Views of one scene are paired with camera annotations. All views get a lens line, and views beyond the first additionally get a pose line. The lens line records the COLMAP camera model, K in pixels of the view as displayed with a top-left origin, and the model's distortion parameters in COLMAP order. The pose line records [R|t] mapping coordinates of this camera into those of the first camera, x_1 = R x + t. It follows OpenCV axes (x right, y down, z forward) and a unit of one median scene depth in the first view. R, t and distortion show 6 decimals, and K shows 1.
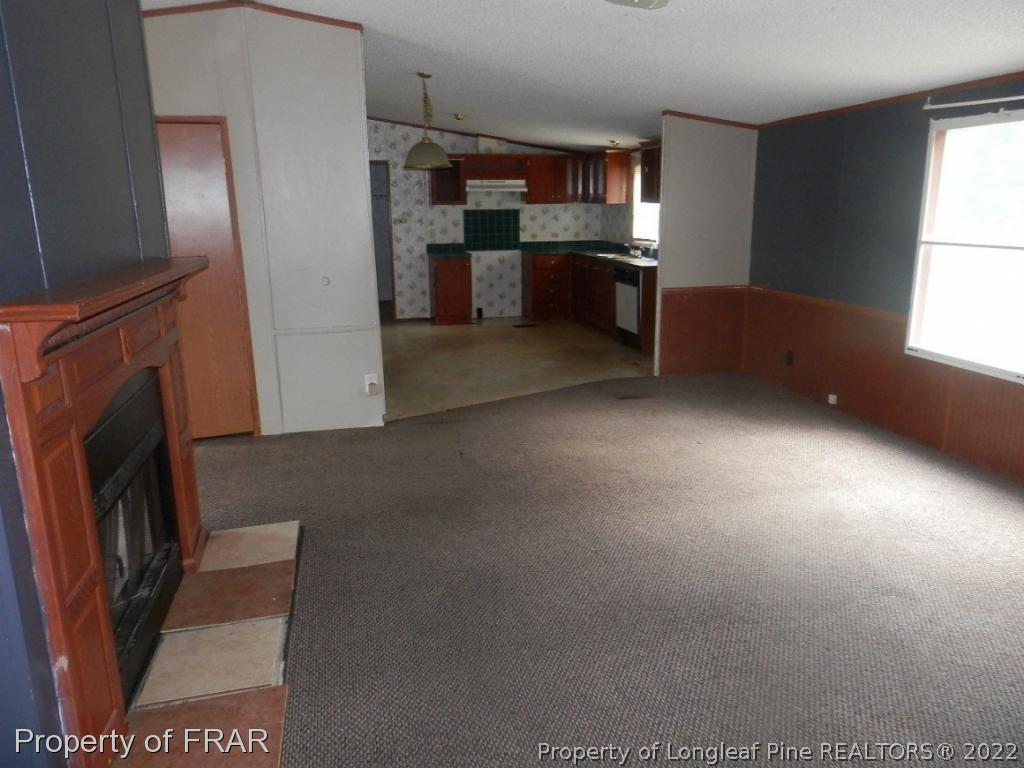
lens RADIAL K [[741.6, 0, 519.5], [0, 741.6, 383.3], [0, 0, 1]] dist [-0.012178, 0.012216]
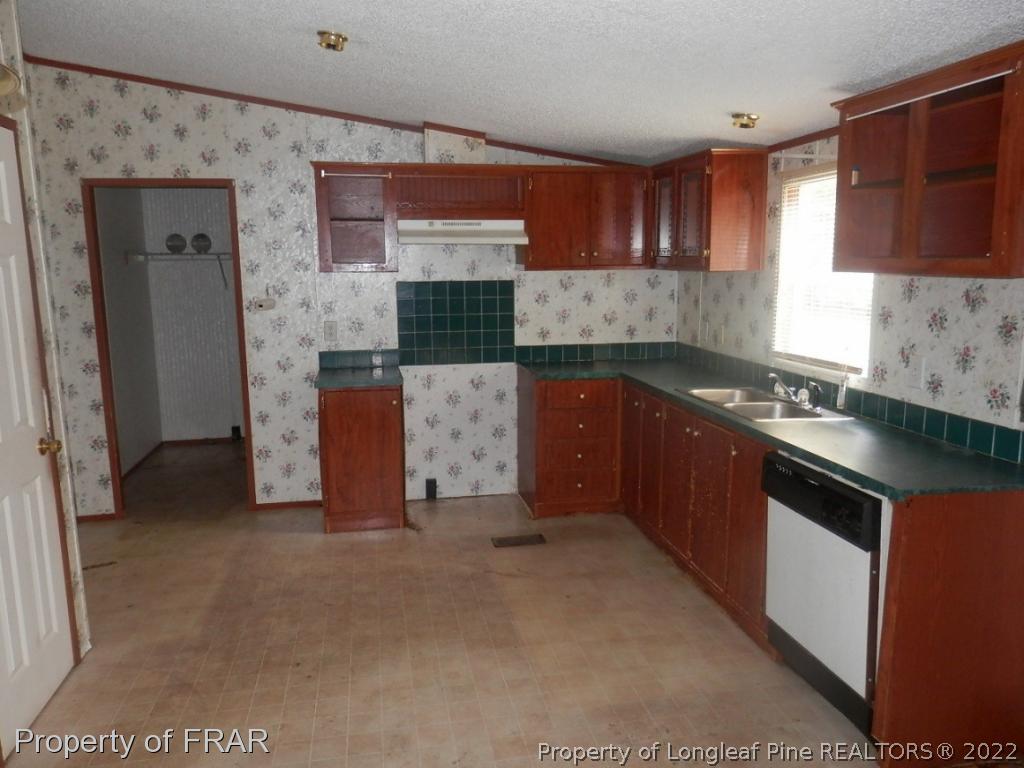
lens RADIAL K [[741.6, 0, 507.5], [0, 741.6, 387.2], [0, 0, 1]] dist [-0.012178, 0.012216]
pose [[0.998576, 0.010659, -0.052266, 0.022197], [-0.014718, 0.996854, -0.077888, -0.128104], [0.051271, 0.078546, 0.995591, 0.524254]]
